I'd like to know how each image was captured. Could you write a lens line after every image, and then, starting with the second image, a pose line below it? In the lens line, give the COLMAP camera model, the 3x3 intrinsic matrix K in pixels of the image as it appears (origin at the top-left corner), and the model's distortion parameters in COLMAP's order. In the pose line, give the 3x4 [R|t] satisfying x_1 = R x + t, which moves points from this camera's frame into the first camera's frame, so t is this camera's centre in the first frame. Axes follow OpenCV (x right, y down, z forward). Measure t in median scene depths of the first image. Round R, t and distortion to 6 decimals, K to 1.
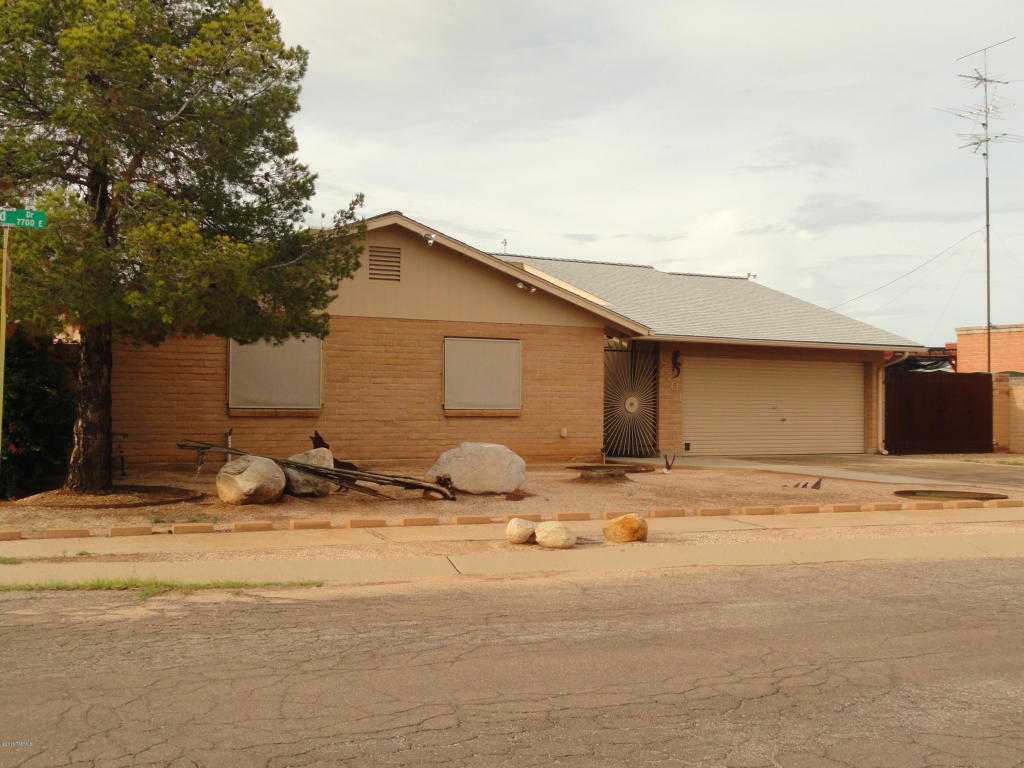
lens RADIAL K [[1211.1, 0, 514.9], [0, 1211.1, 385.4], [0, 0, 1]] dist [-0.034633, 0.002103]
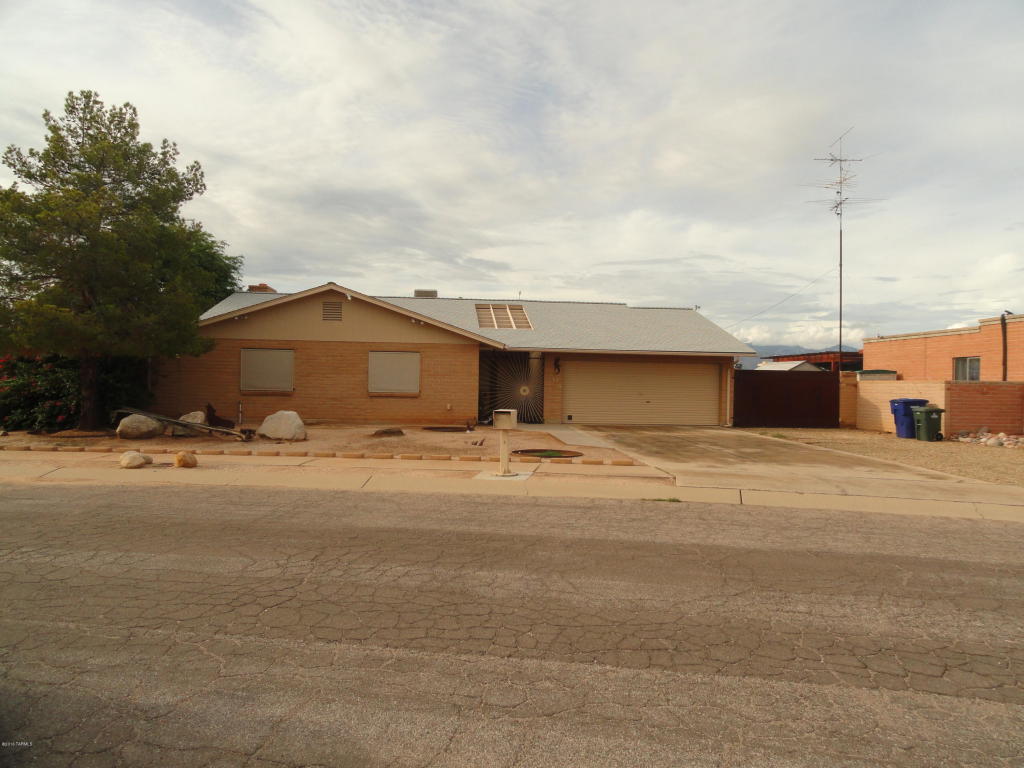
lens RADIAL K [[717.5, 0, 512.2], [0, 717.5, 378.1], [0, 0, 1]] dist [-0.030756, 0.000119]
pose [[0.908532, 0.005343, -0.417781, 0.551678], [-0.004086, 0.999984, 0.003902, -0.005560], [0.417795, -0.001838, 0.908539, 0.133357]]
